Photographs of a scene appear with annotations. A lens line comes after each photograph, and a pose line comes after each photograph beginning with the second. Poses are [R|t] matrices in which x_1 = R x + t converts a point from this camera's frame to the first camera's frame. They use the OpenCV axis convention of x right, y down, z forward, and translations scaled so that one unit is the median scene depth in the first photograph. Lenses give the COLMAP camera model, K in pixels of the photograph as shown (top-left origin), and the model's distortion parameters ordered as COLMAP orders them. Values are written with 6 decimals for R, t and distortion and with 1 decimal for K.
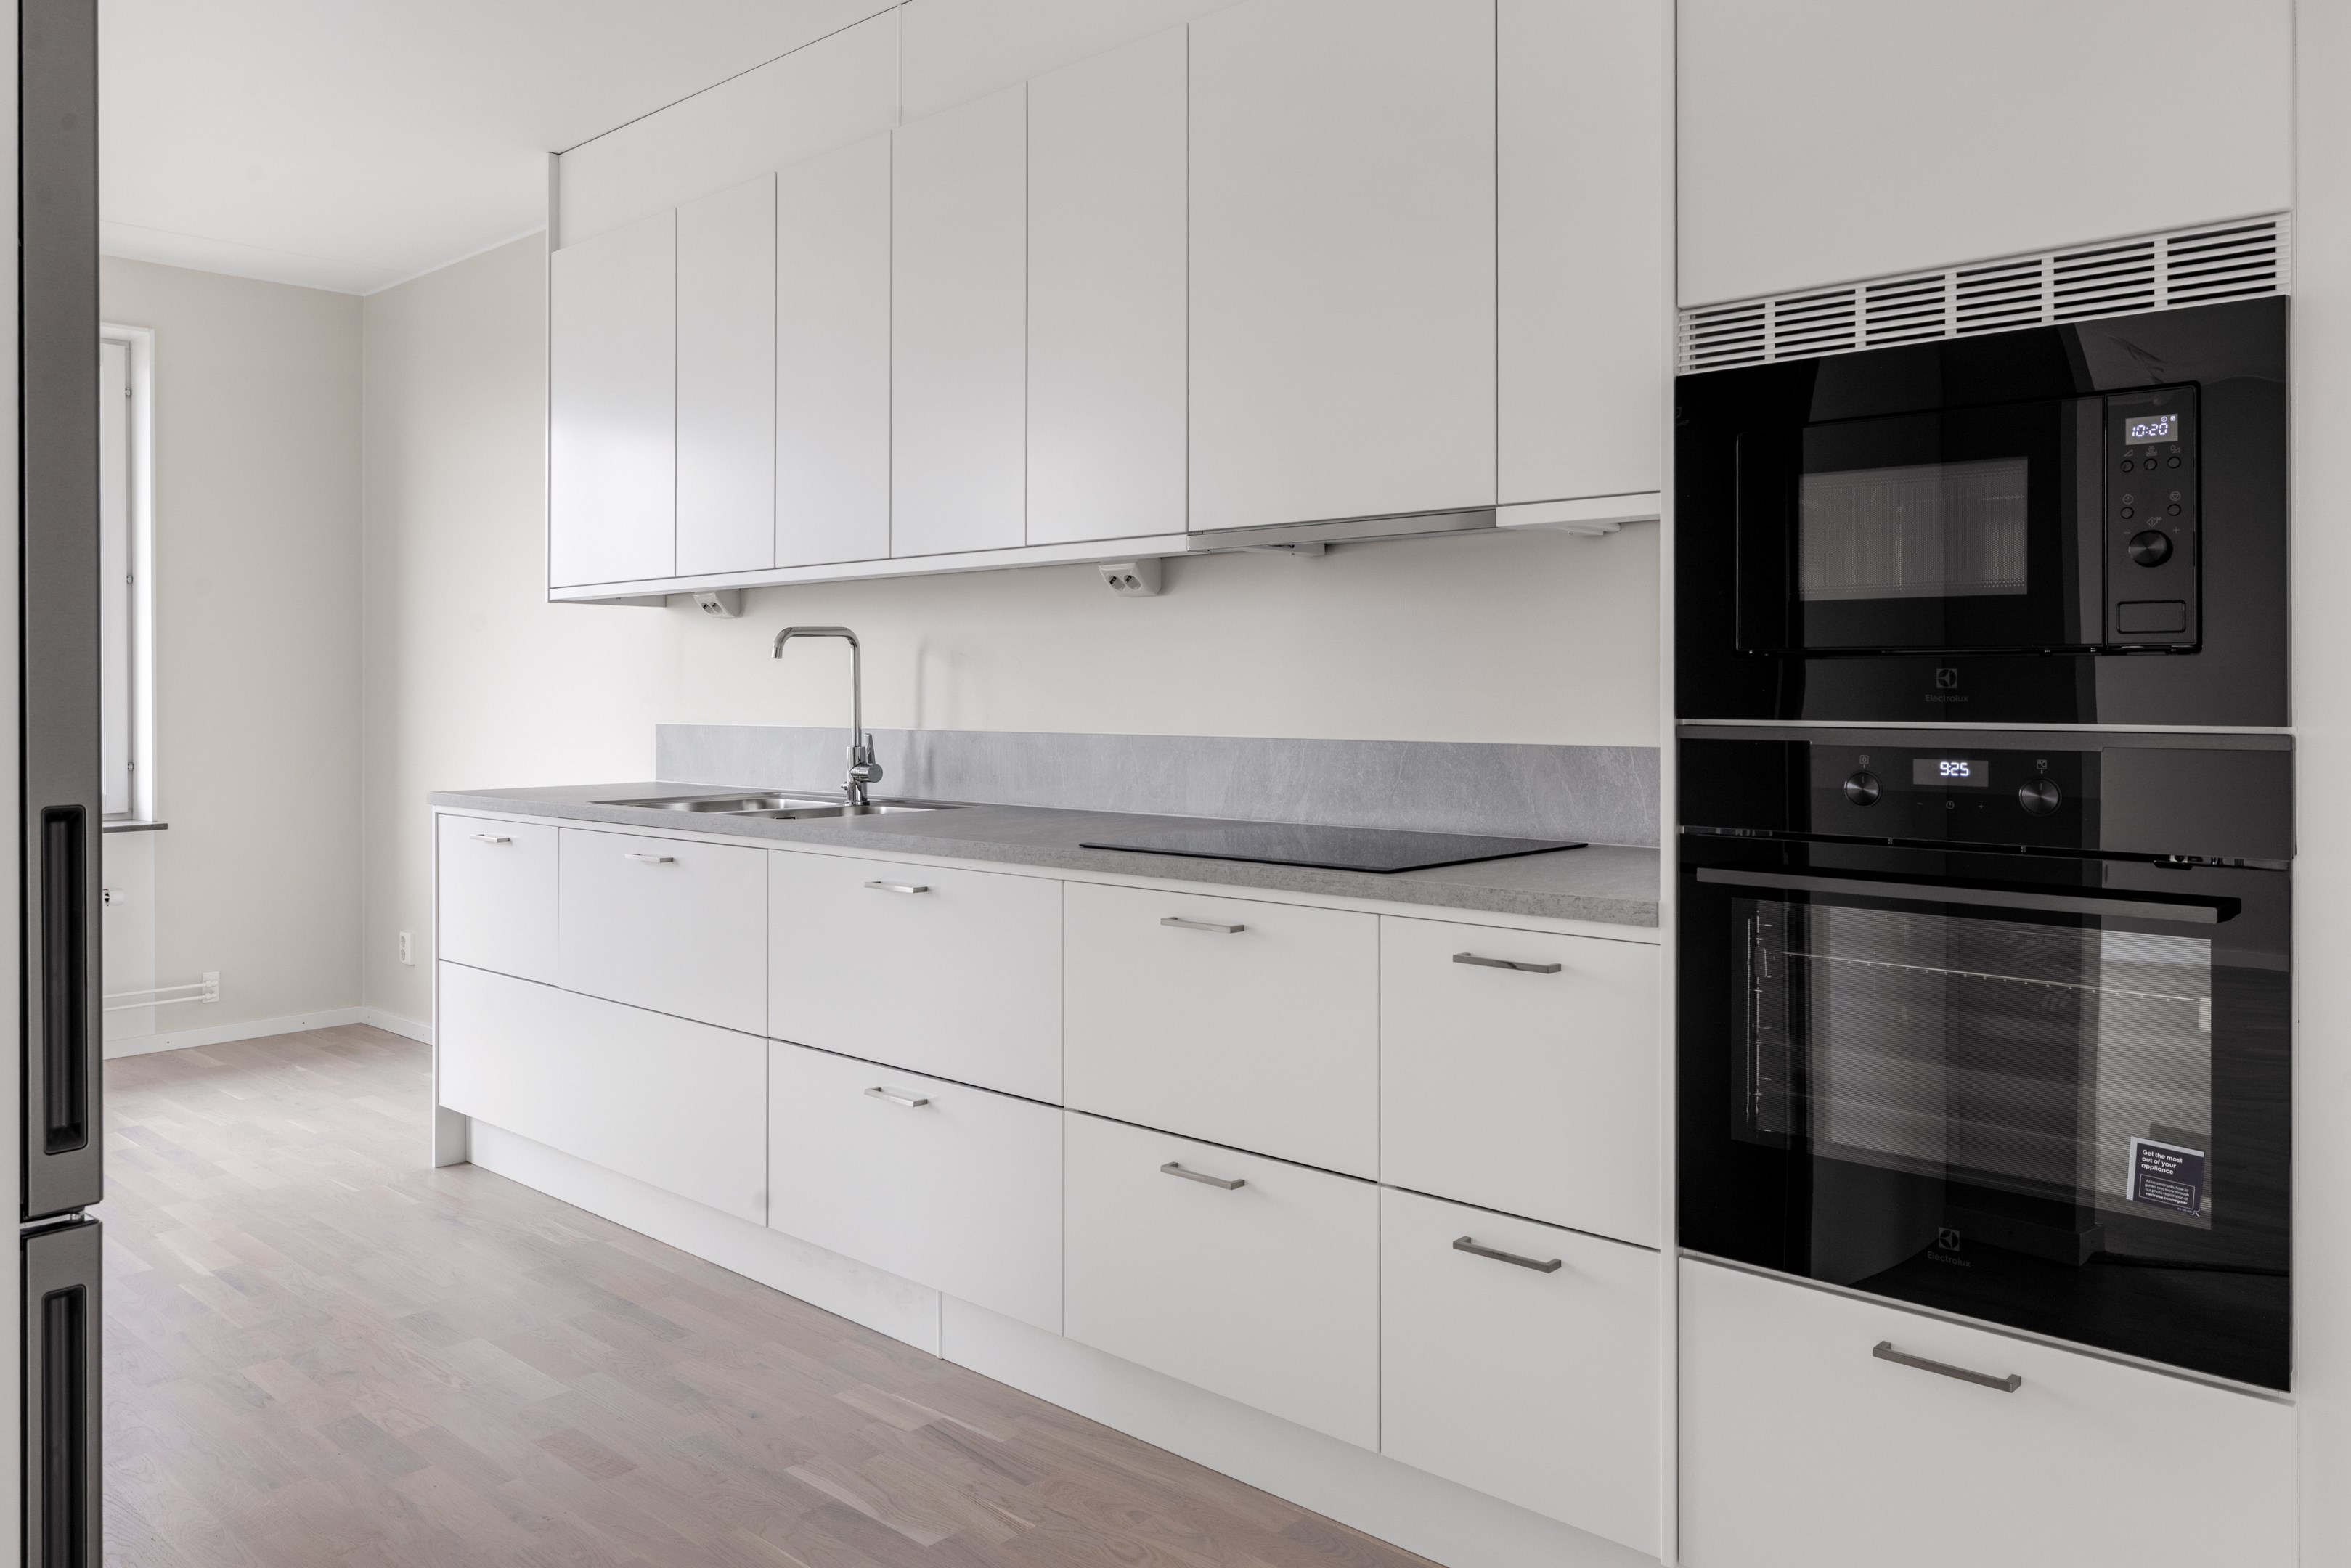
lens RADIAL K [[1683.3, 0, 1191.9], [0, 1683.3, 686.3], [0, 0, 1]] dist [0.016303, 0.001555]
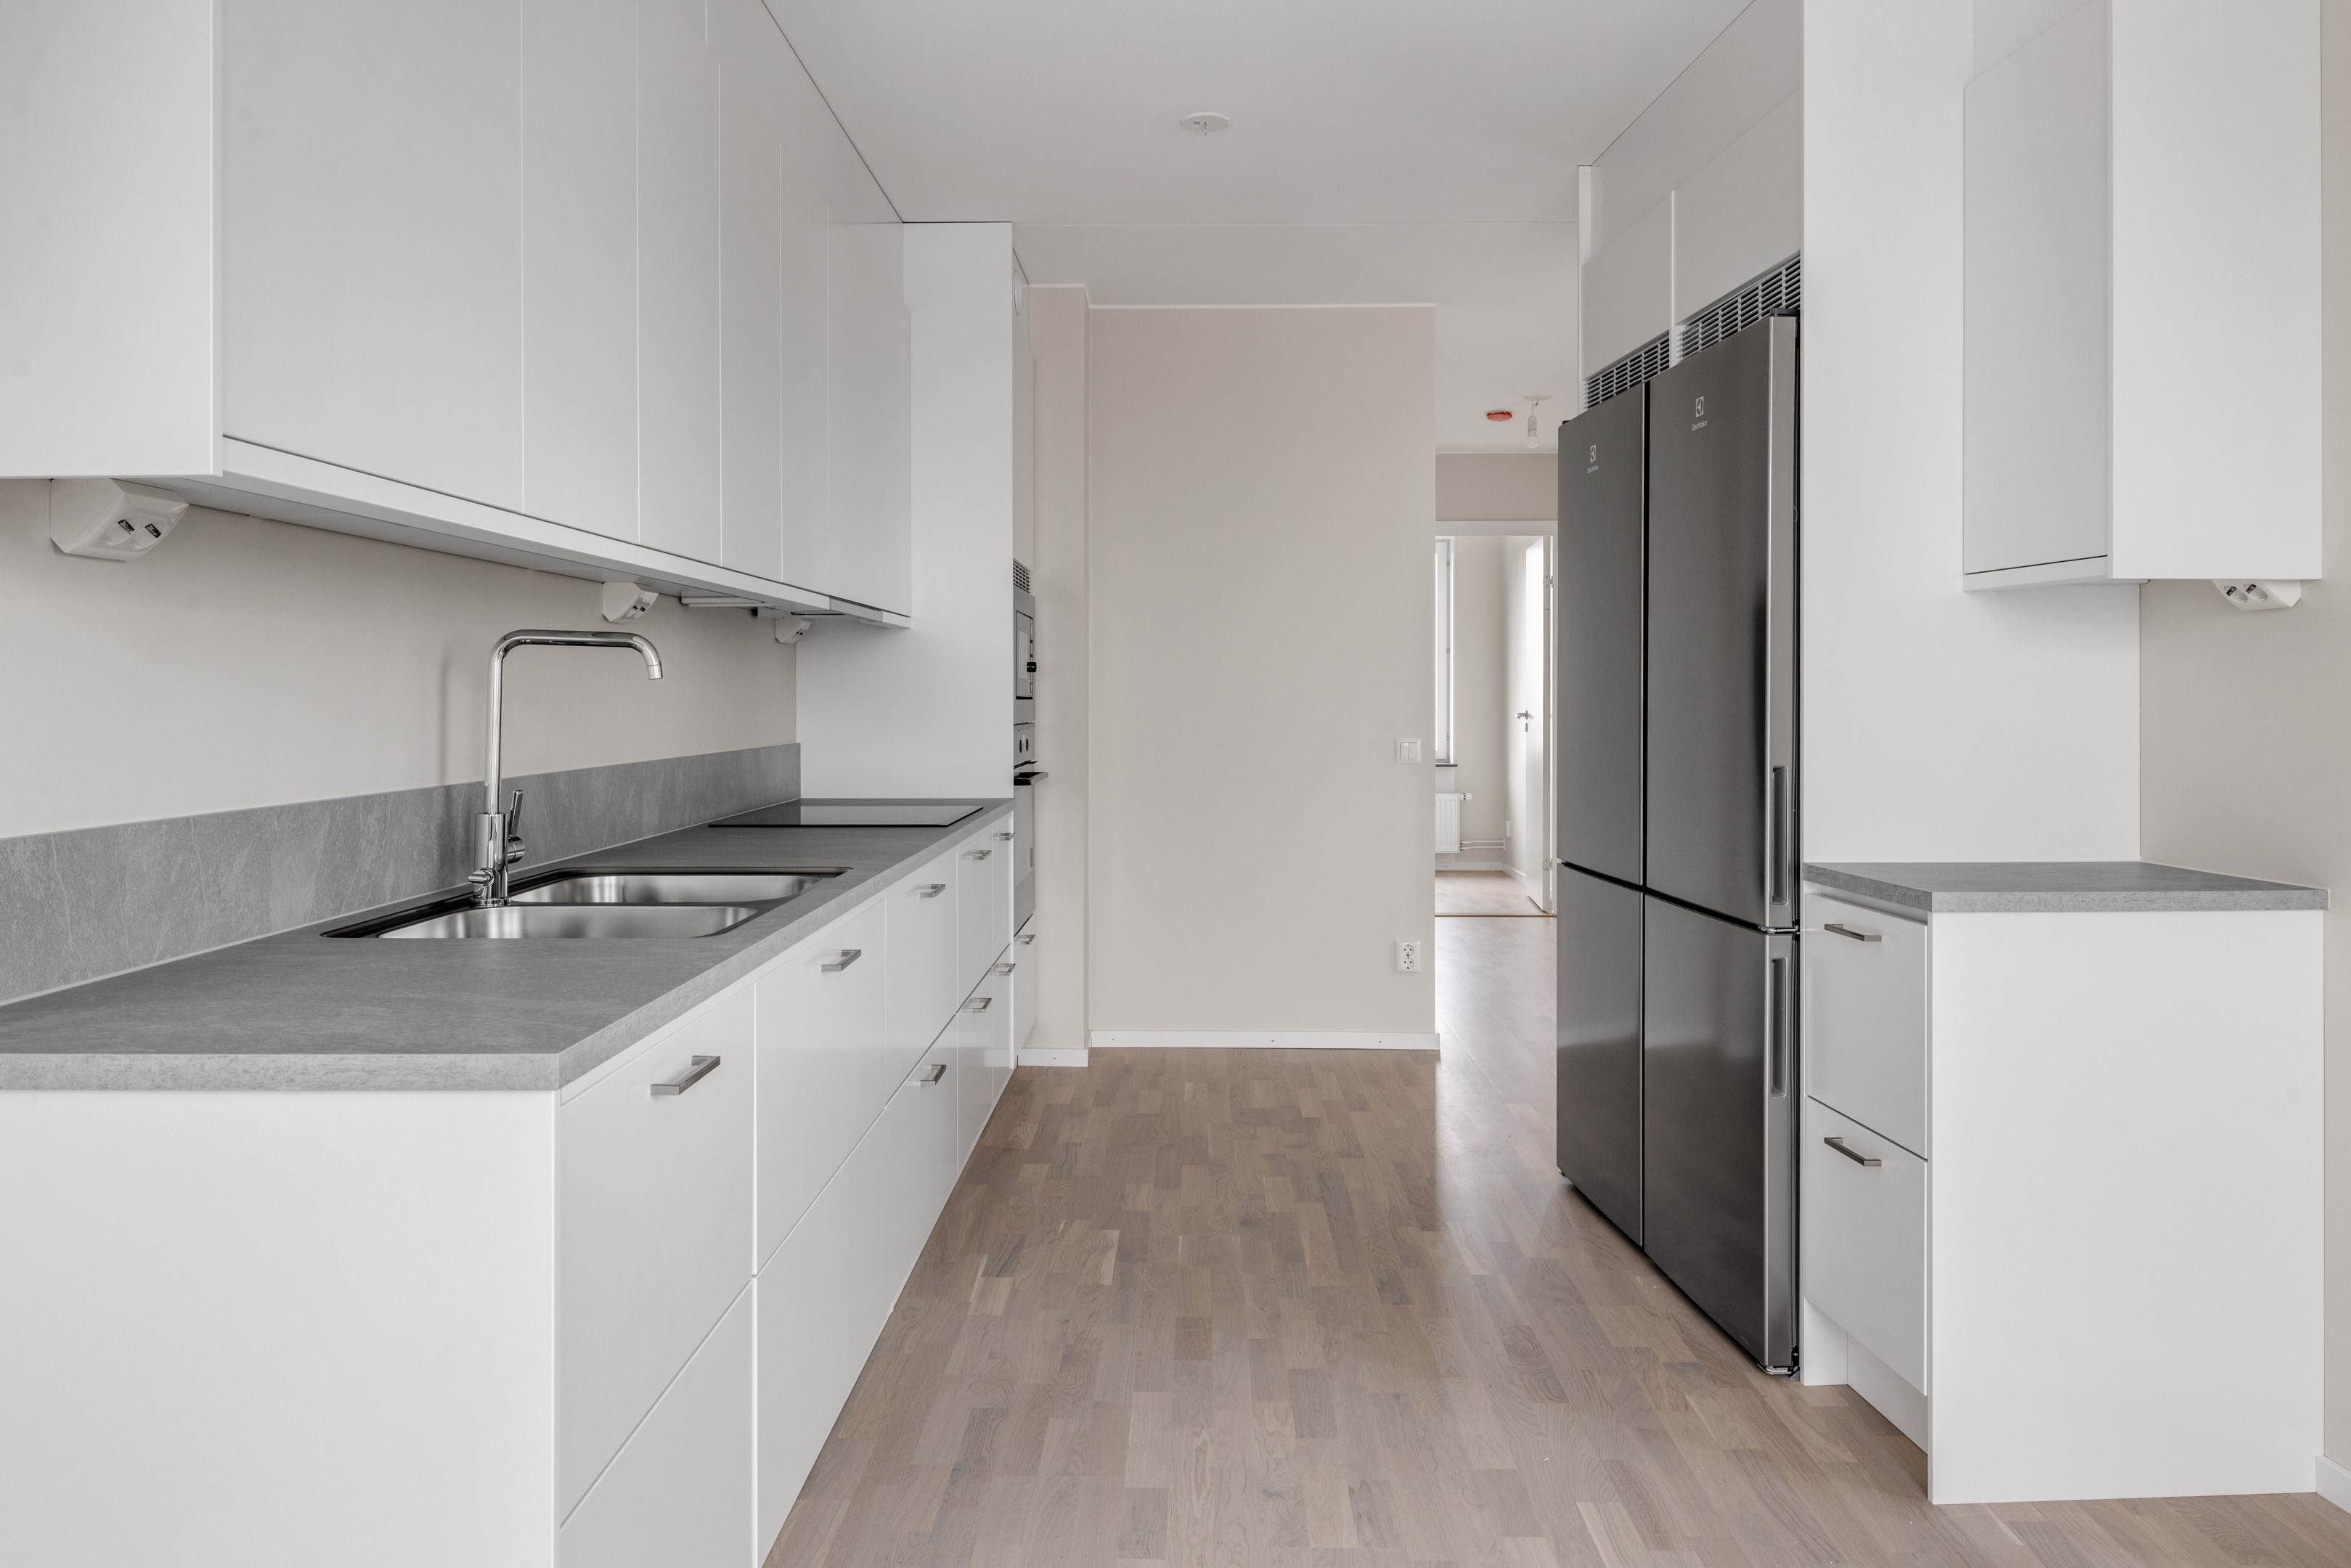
lens RADIAL K [[1683.3, 0, 1191.9], [0, 1683.3, 686.3], [0, 0, 1]] dist [0.016303, 0.001555]
pose [[-0.673771, 0.010511, 0.738866, -1.224510], [0.008894, 0.999942, -0.006114, -0.009152], [-0.738887, 0.002452, -0.673825, 1.765481]]
